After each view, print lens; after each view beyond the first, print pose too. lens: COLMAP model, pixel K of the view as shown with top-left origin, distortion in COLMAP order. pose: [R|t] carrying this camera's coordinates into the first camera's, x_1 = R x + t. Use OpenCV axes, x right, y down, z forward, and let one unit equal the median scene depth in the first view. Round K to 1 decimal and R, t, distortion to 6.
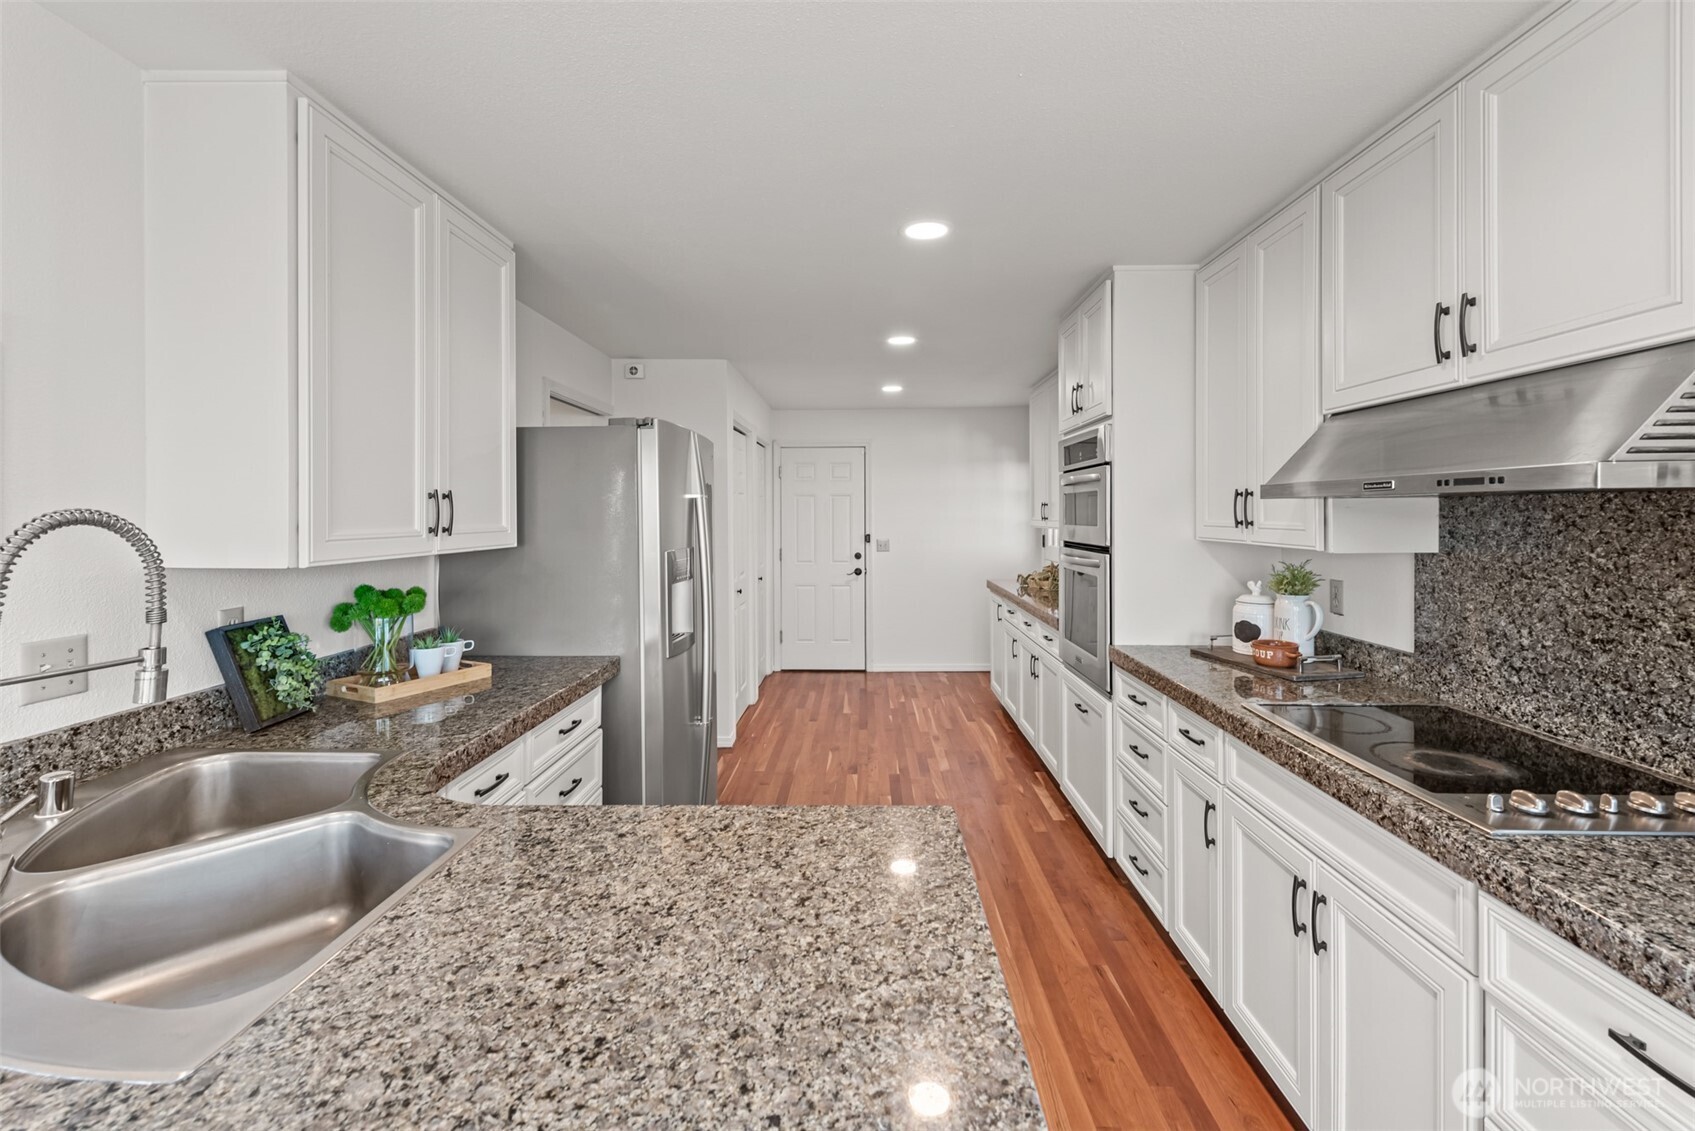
lens RADIAL K [[689.8, 0, 858.6], [0, 689.8, 510.2], [0, 0, 1]] dist [0.003324, -0.000165]
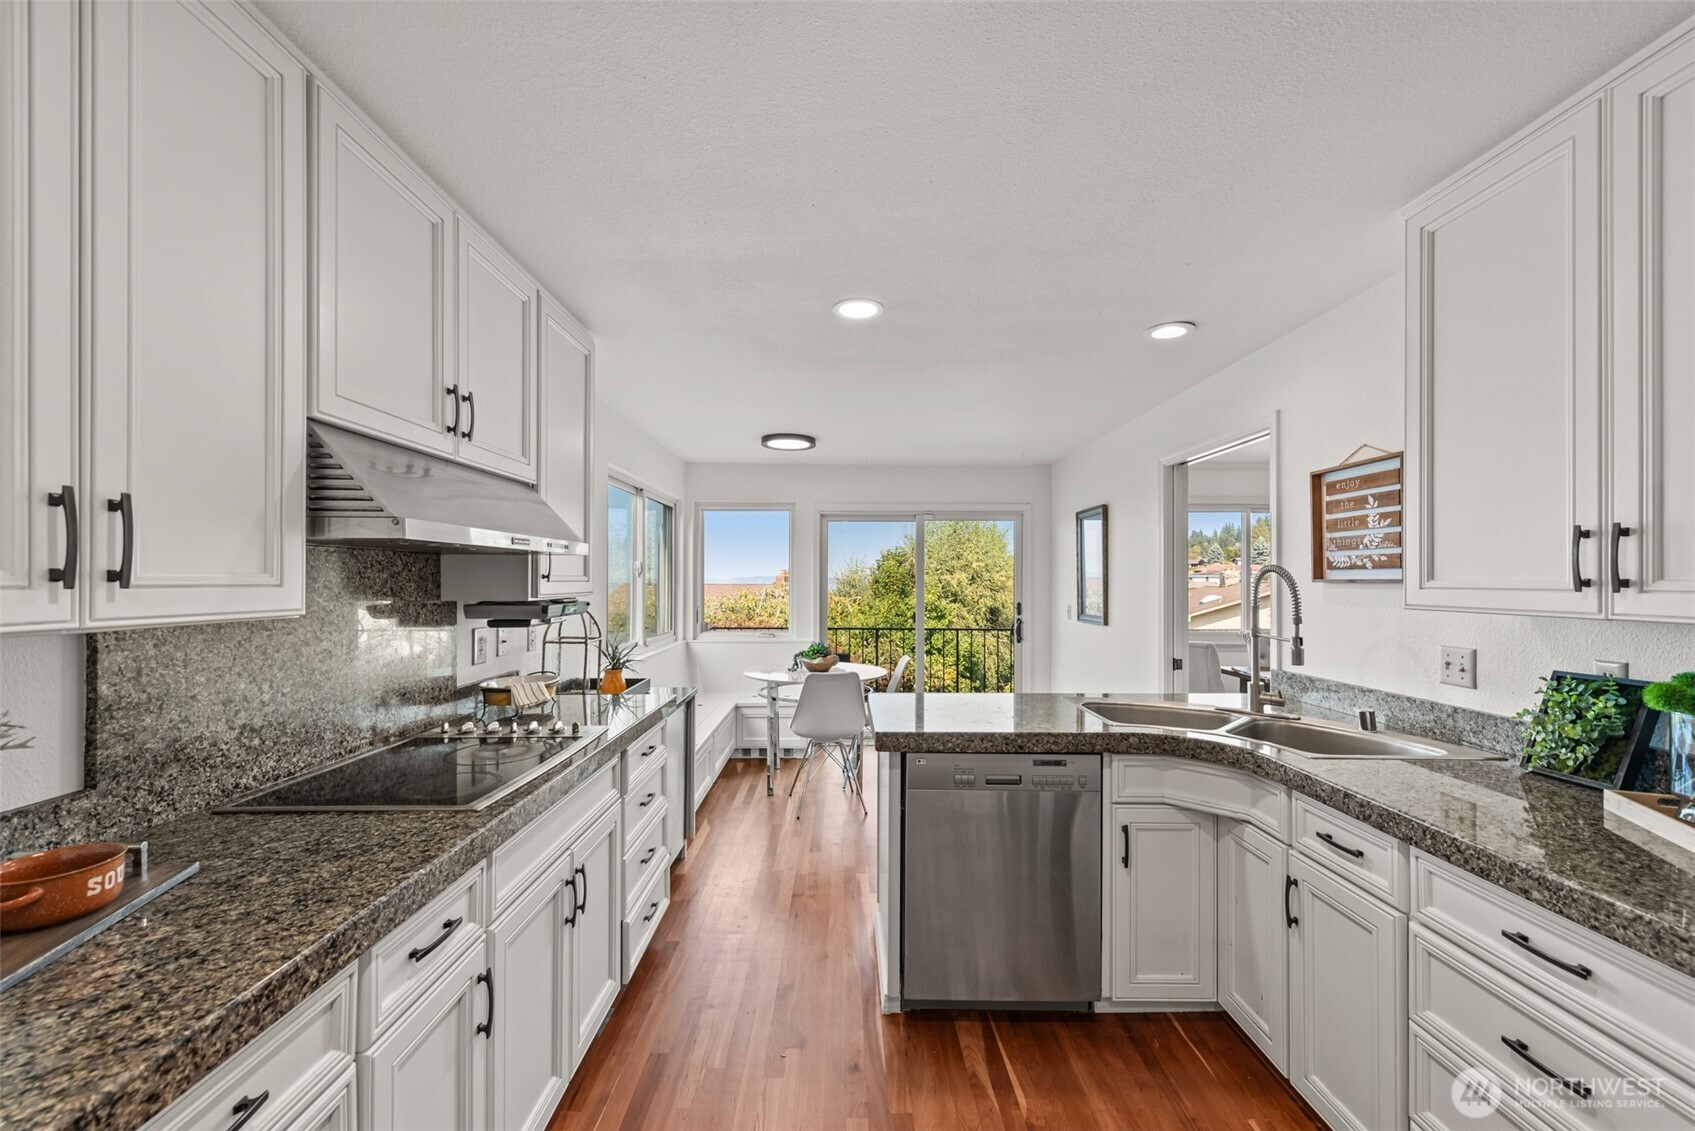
lens RADIAL K [[672.6, 0, 846.7], [0, 672.6, 577.5], [0, 0, 1]] dist [0.019408, 0.000159]
pose [[-0.999498, 0.000330, -0.031666, 0.144634], [0.000520, 0.999982, -0.005992, 0.023502], [0.031663, -0.006005, -0.999481, 1.484420]]
